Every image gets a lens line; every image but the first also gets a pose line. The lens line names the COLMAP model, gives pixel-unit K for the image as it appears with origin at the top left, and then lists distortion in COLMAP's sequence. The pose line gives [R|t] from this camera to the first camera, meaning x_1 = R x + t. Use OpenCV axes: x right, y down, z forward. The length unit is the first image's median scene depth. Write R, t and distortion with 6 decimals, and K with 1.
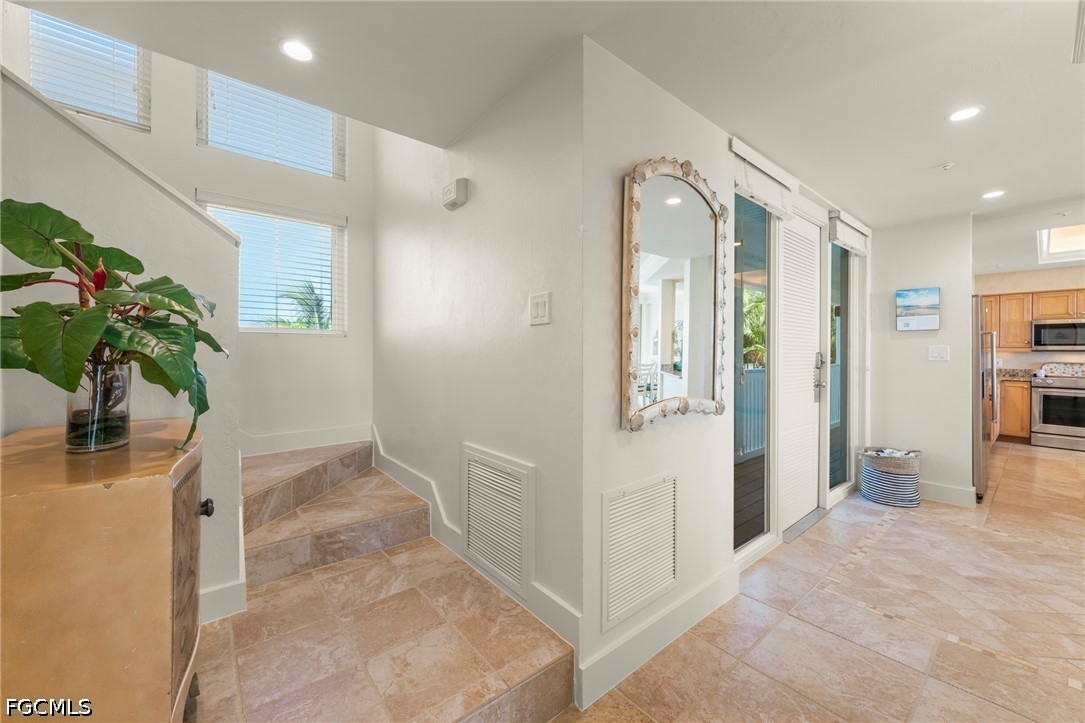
lens RADIAL K [[409.0, 0, 542.5], [0, 409.0, 361.5], [0, 0, 1]] dist [-0.016757, -0.000071]
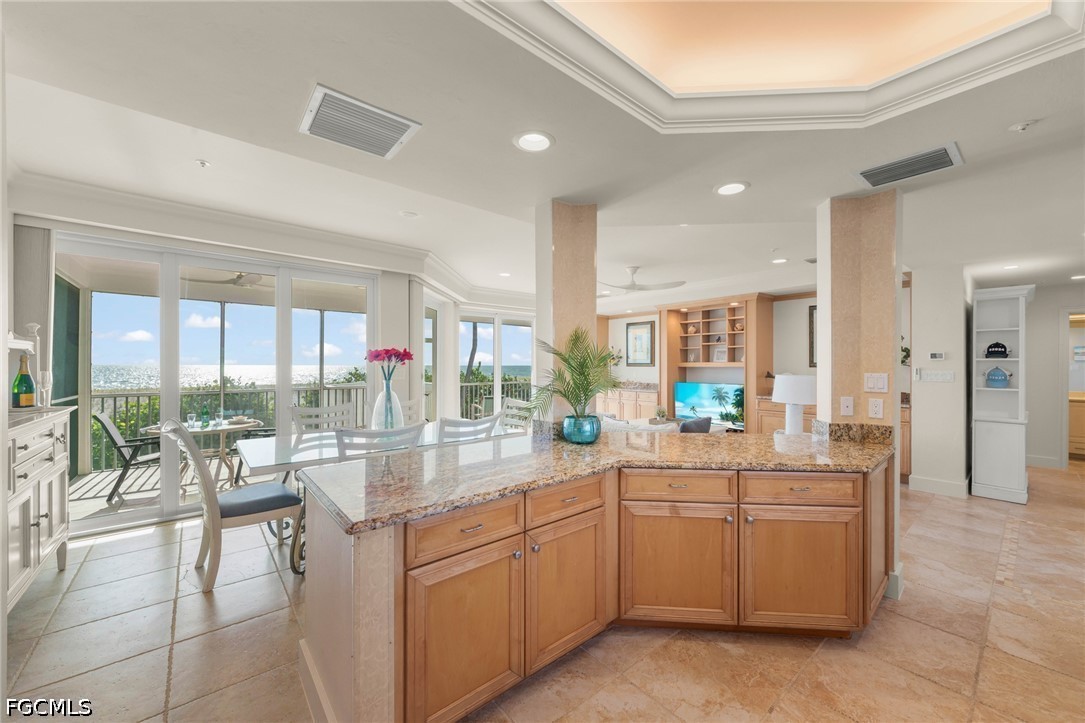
lens RADIAL K [[414.0, 0, 542.5], [0, 414.0, 361.5], [0, 0, 1]] dist [-0.000258, -0.000045]
pose [[-0.999634, 0.004563, -0.026677, 1.890609], [0.004544, 0.999989, 0.000771, -0.063182], [0.026680, 0.000650, -0.999644, 1.480219]]
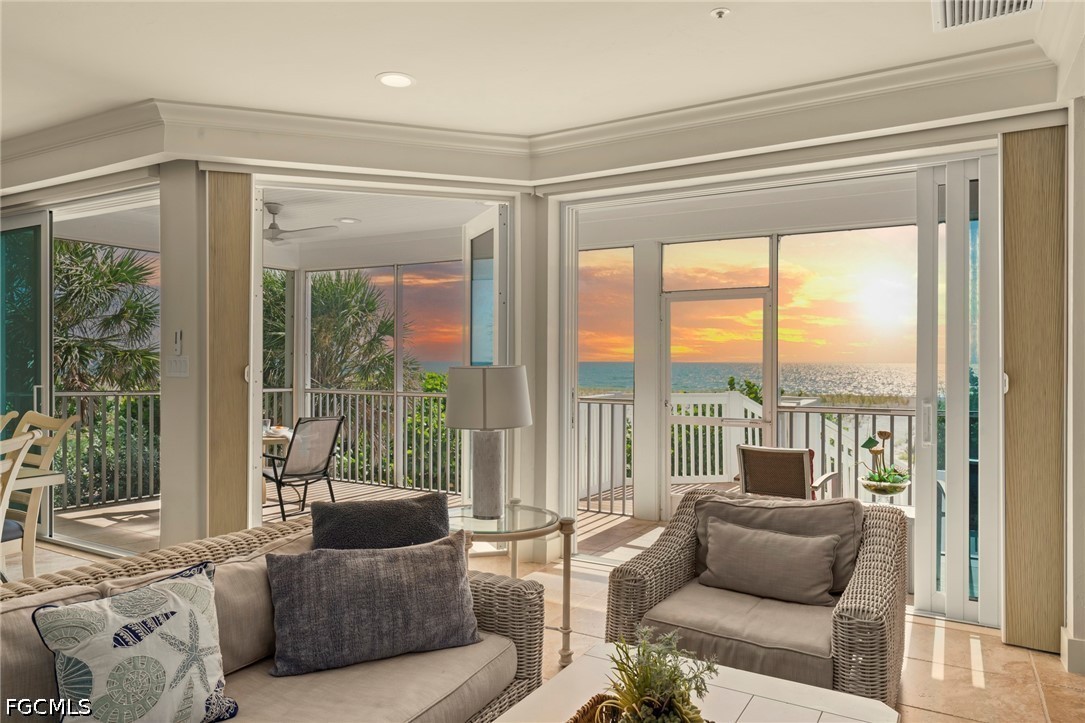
lens RADIAL K [[717.7, 0, 539.6], [0, 717.7, 363.0], [0, 0, 1]] dist [-0.000480, 0.005413]
pose [[-0.367625, 0.002641, 0.929970, 0.972477], [0.005080, 0.999987, -0.000832, -0.022771], [-0.929960, 0.004418, -0.367633, -0.080972]]
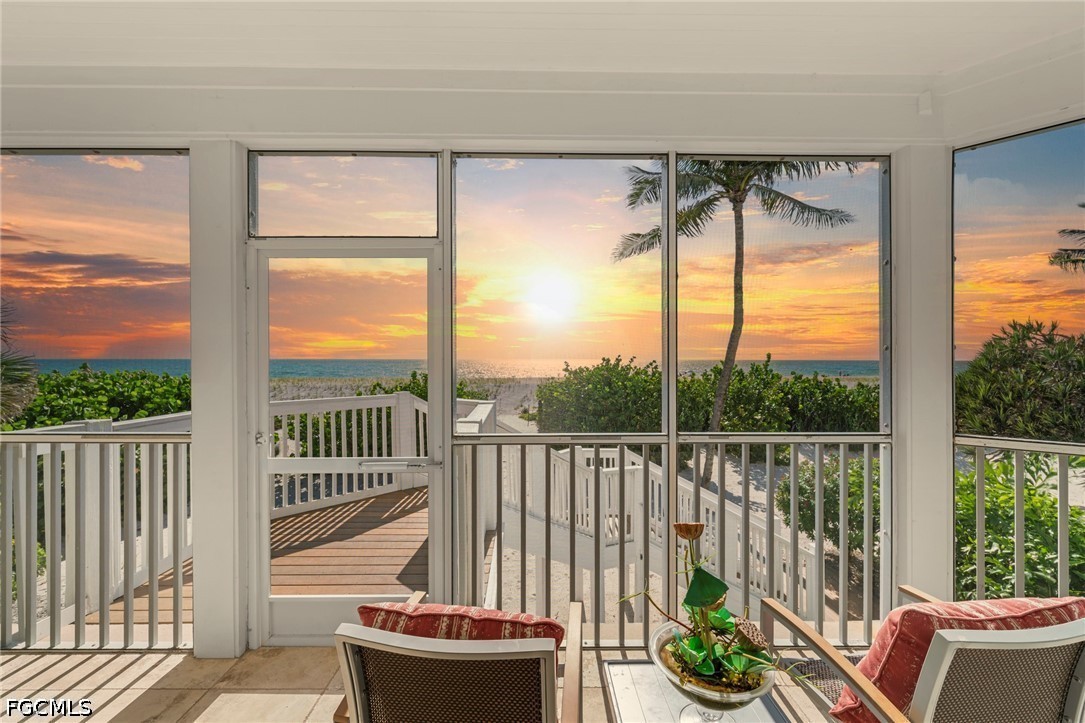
lens RADIAL K [[417.2, 0, 541.3], [0, 417.2, 356.8], [0, 0, 1]] dist [0.000489, 0.000100]
pose [[-0.784916, -0.001115, 0.619602, 1.911881], [0.007186, 0.999915, 0.010903, -0.038764], [-0.619561, 0.013010, -0.784841, -0.870572]]
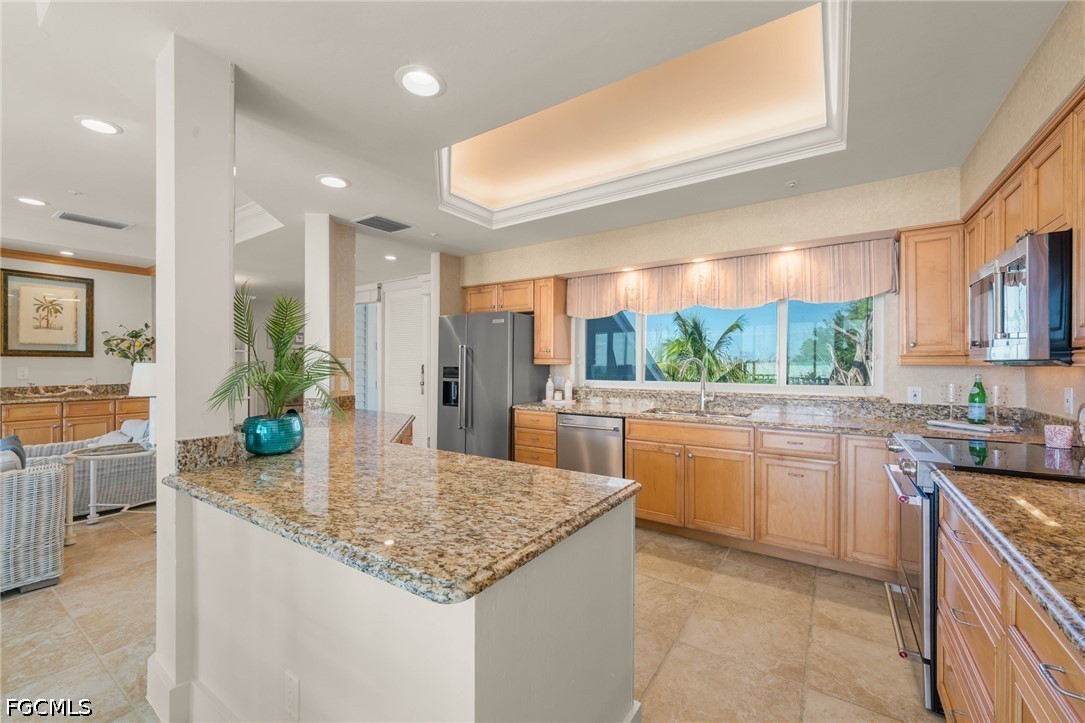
lens RADIAL K [[434.1, 0, 542.7], [0, 434.1, 365.2], [0, 0, 1]] dist [0.000032, -0.000121]
pose [[0.299110, 0.012596, -0.954136, 2.424199], [-0.012176, 0.999882, 0.009383, -0.036816], [0.954141, 0.008811, 0.299228, 0.896835]]
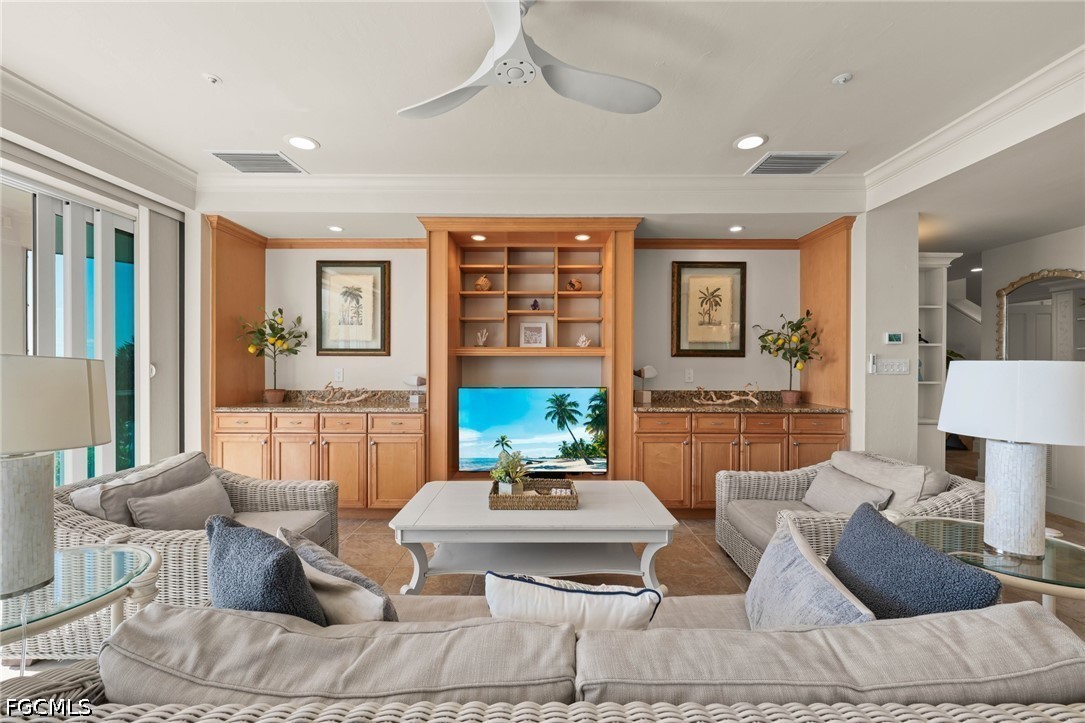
lens RADIAL K [[428.4, 0, 540.9], [0, 428.4, 365.9], [0, 0, 1]] dist [-0.001605, -0.000077]
pose [[-0.625056, 0.005902, -0.780557, 1.846678], [-0.005178, 0.999918, 0.011708, -0.018208], [0.780562, 0.011360, -0.624975, 0.184437]]
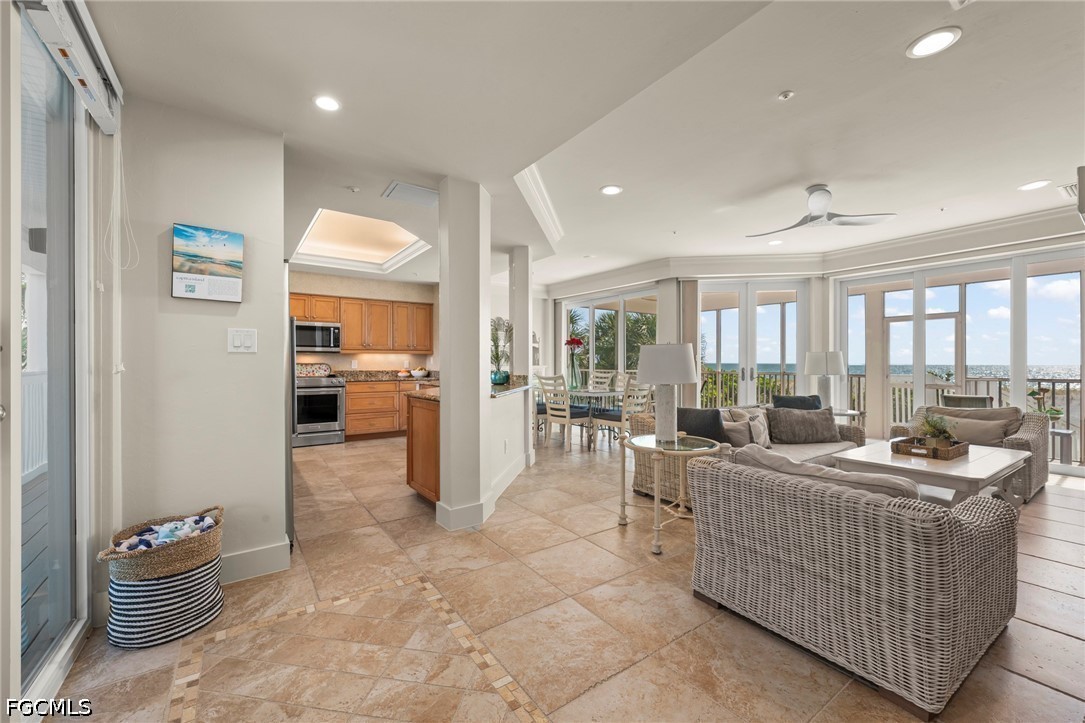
lens RADIAL K [[434.4, 0, 539.5], [0, 434.4, 363.0], [0, 0, 1]] dist [-0.002320, -0.000447]
pose [[0.065057, 0.005671, 0.997865, 0.345699], [0.005416, 0.999967, -0.006036, 0.021438], [-0.997867, 0.005797, 0.065024, 0.498828]]
